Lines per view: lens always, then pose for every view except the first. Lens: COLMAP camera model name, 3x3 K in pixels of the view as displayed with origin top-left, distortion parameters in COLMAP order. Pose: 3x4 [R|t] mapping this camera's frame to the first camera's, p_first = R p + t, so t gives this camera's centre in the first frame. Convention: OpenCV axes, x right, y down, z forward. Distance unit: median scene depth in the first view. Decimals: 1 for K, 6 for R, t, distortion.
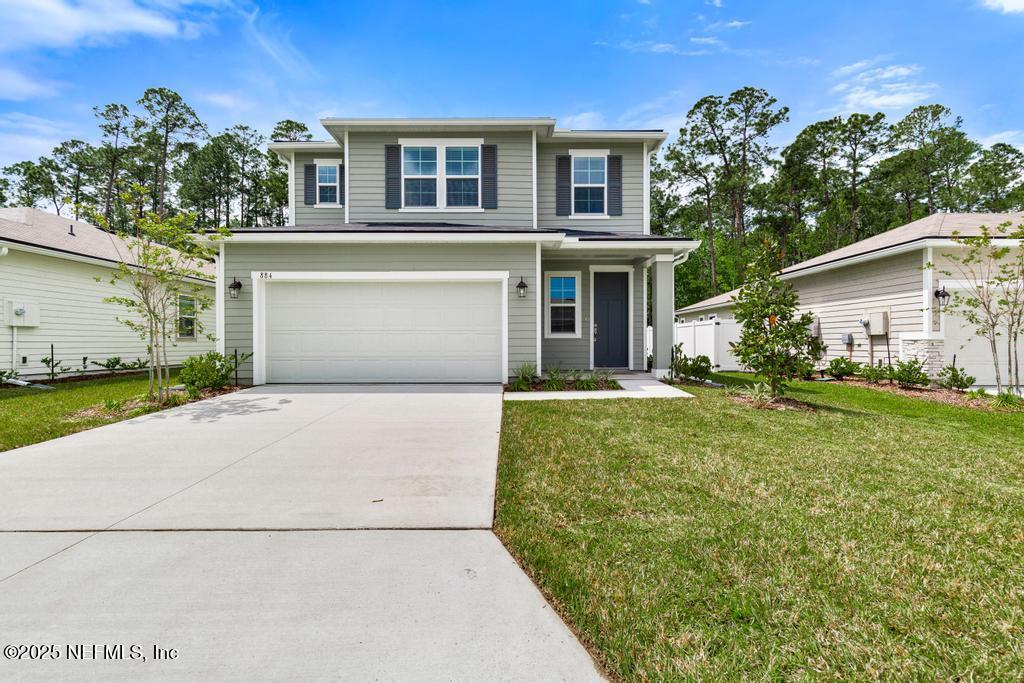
lens RADIAL K [[468.5, 0, 512.0], [0, 468.5, 341.5], [0, 0, 1]] dist [0.009532, -0.000017]
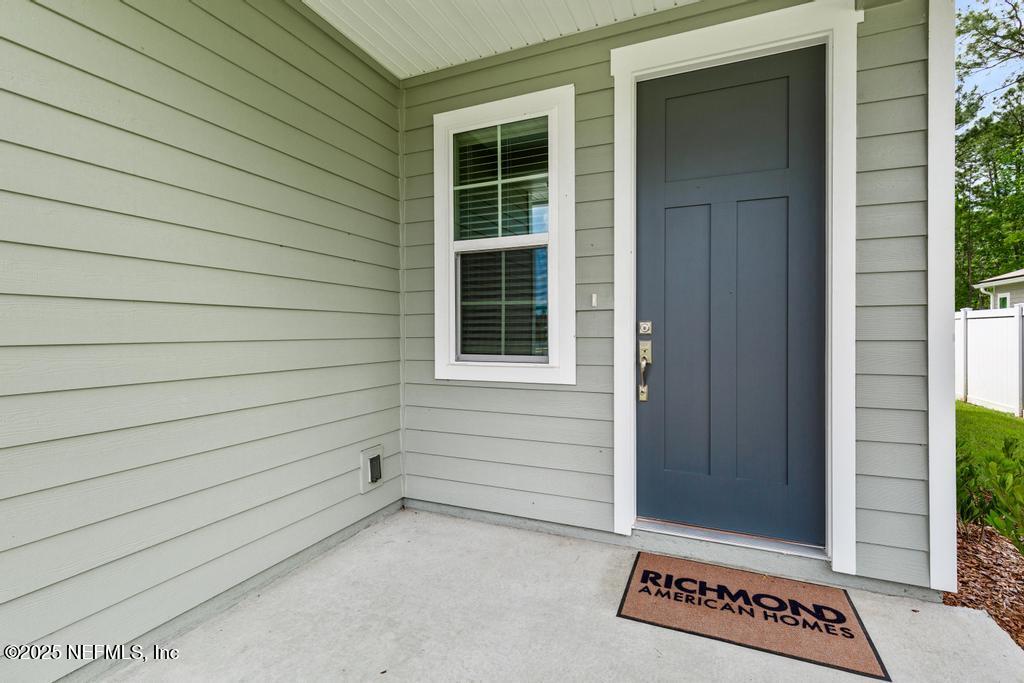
lens RADIAL K [[471.6, 0, 512.2], [0, 471.6, 330.5], [0, 0, 1]] dist [0.000836, 0.000077]
pose [[0.912555, -0.000278, -0.408955, 0.212192], [0.001173, 0.999997, 0.001939, -0.033790], [0.408953, -0.002249, 0.912553, 0.780226]]
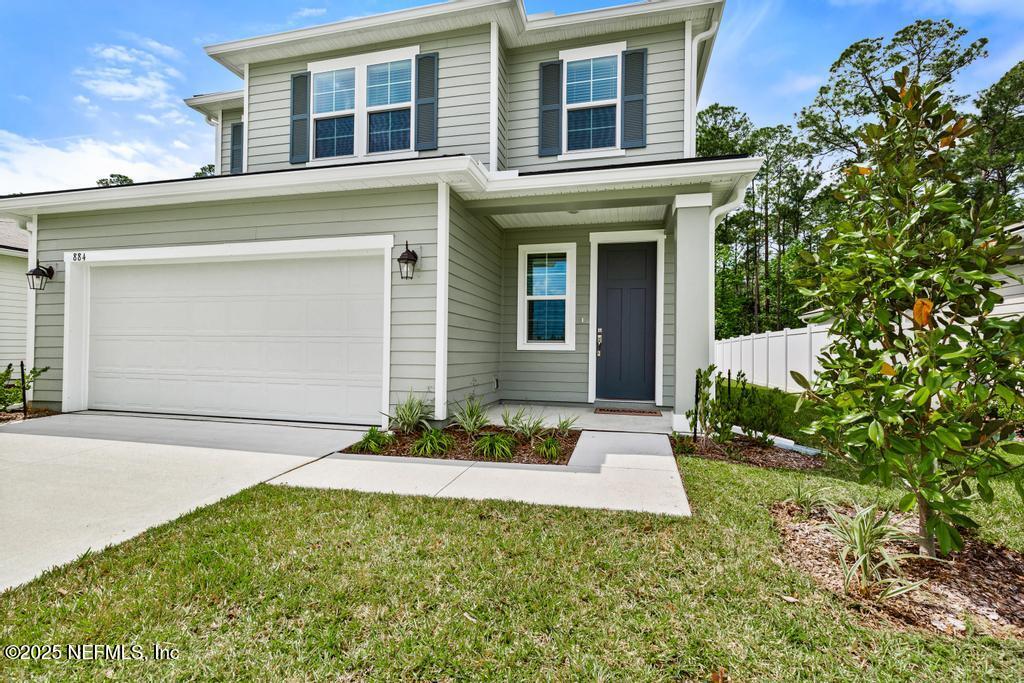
lens RADIAL K [[464.5, 0, 515.2], [0, 464.5, 343.7], [0, 0, 1]] dist [0.002659, 0.001439]
pose [[0.966961, 0.011822, -0.254650, 0.227405], [-0.013994, 0.999880, -0.006718, -0.011377], [0.254540, 0.010060, 0.967010, 0.384355]]
